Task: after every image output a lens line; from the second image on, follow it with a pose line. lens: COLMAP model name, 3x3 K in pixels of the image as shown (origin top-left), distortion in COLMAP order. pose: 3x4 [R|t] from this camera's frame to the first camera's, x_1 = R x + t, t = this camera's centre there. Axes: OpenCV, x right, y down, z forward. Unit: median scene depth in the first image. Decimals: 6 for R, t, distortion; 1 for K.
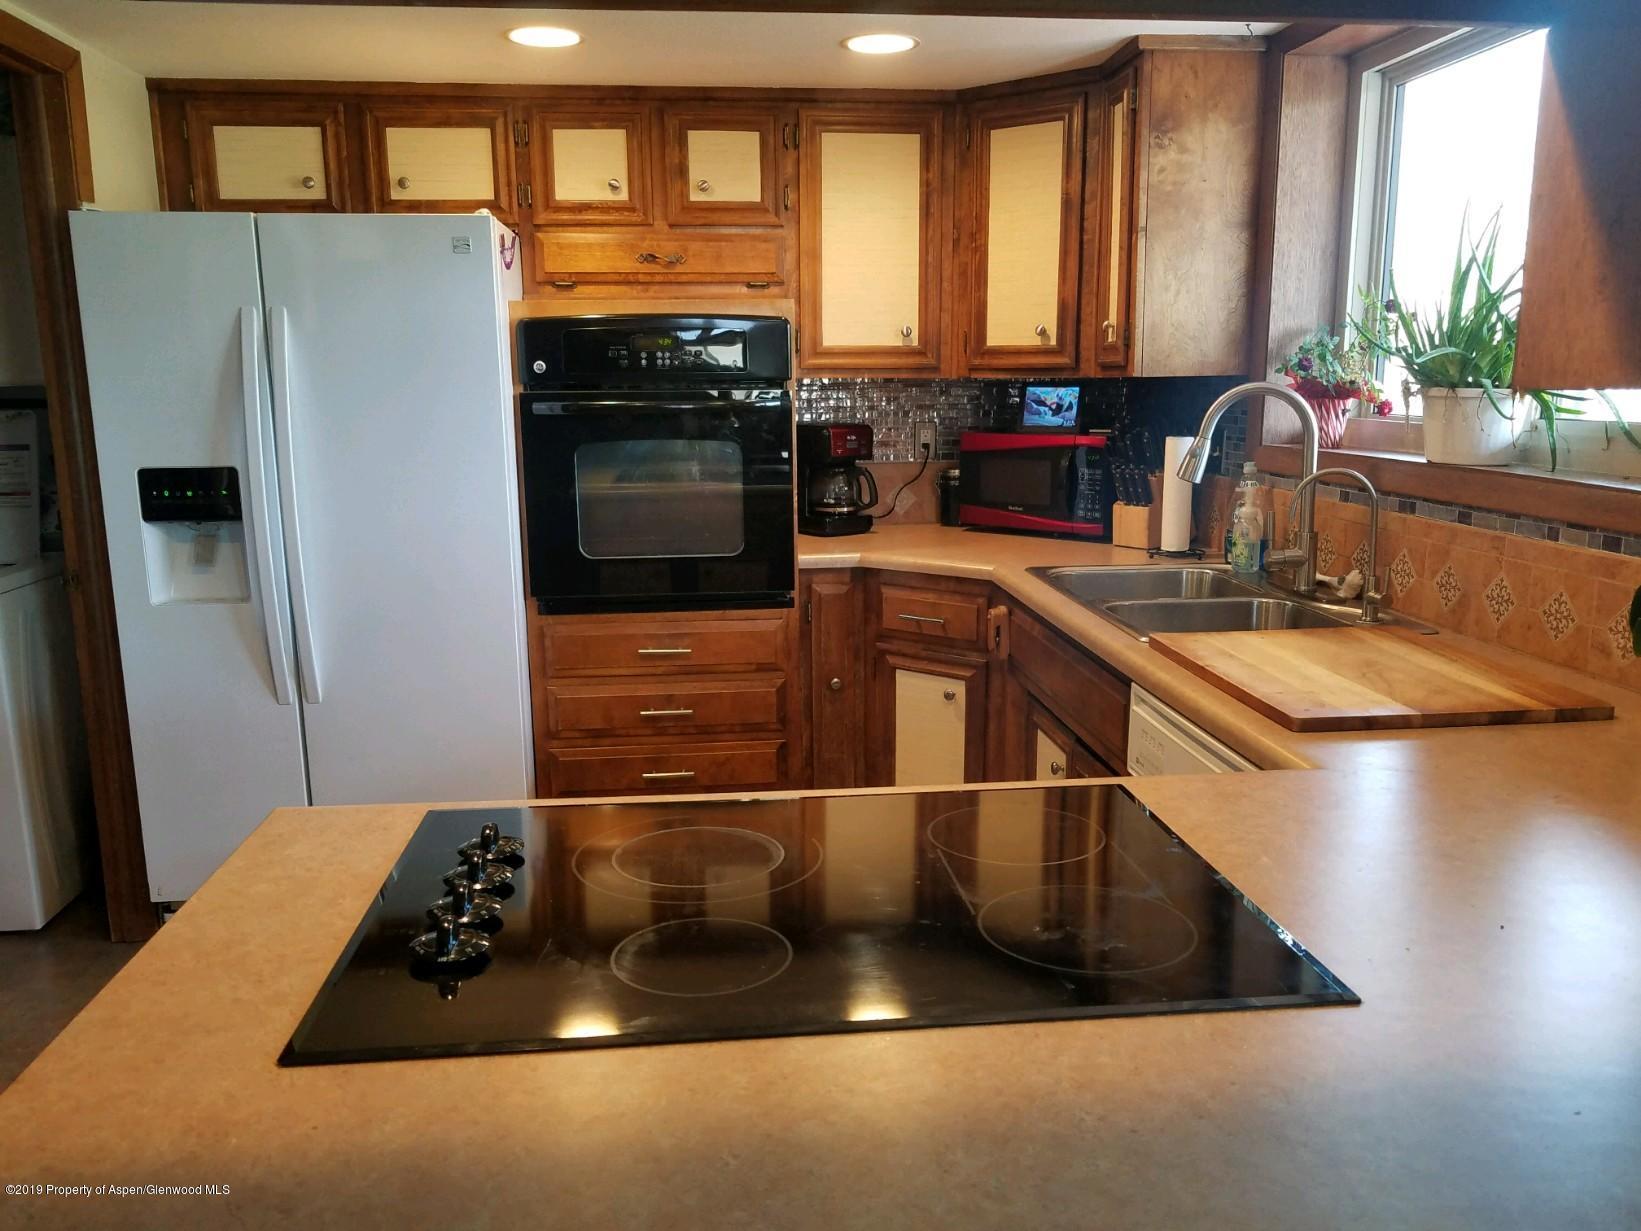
lens RADIAL K [[1300.5, 0, 816.5], [0, 1300.5, 622.7], [0, 0, 1]] dist [-0.001142, 0.002758]
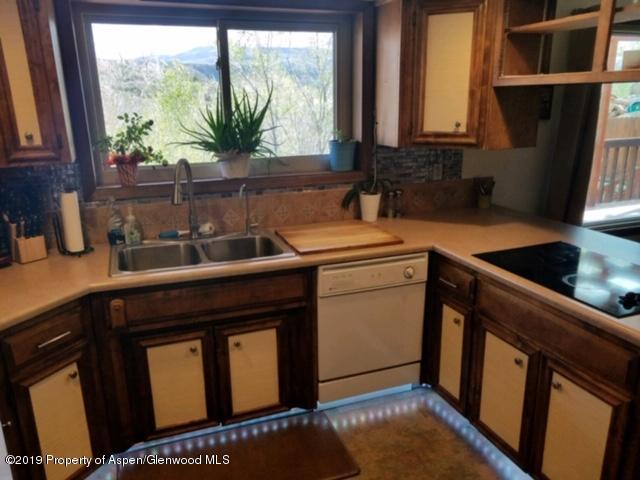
lens RADIAL K [[507.2, 0, 322.2], [0, 507.2, 246.5], [0, 0, 1]] dist [-0.001142, 0.002758]
pose [[-0.262367, -0.260298, 0.929198, -0.495896], [0.194741, 0.928835, 0.315183, -0.218799], [-0.945114, 0.263647, -0.193005, 0.773833]]
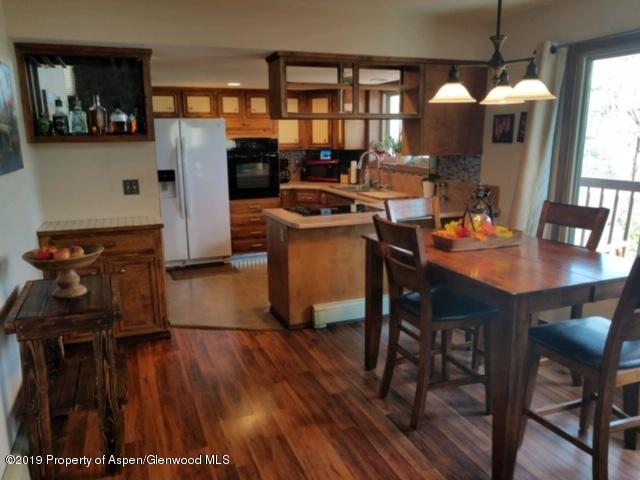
lens RADIAL K [[507.2, 0, 318.3], [0, 507.2, 241.8], [0, 0, 1]] dist [-0.001142, 0.002758]
pose [[0.964786, -0.053919, 0.257449, -0.376830], [0.050530, 0.998527, 0.019764, 0.125418], [-0.258135, -0.006059, 0.966090, -0.879694]]
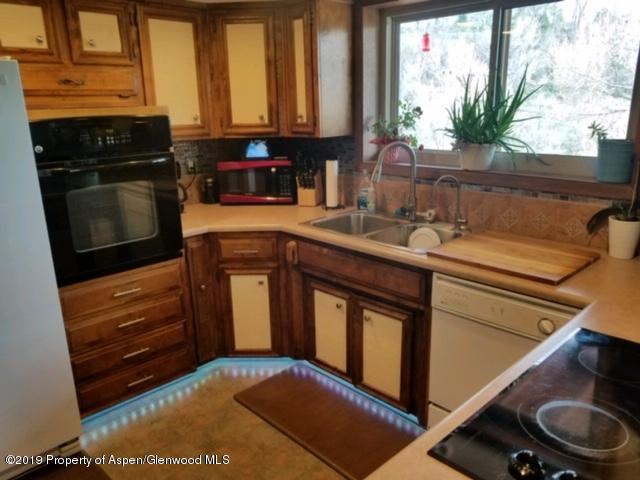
lens RADIAL K [[507.2, 0, 318.3], [0, 507.2, 242.6], [0, 0, 1]] dist [-0.001142, 0.002758]
pose [[0.787188, -0.174805, 0.591421, -0.321459], [0.133021, 0.984541, 0.113946, -0.097358], [-0.602197, -0.011025, 0.798271, 0.230722]]
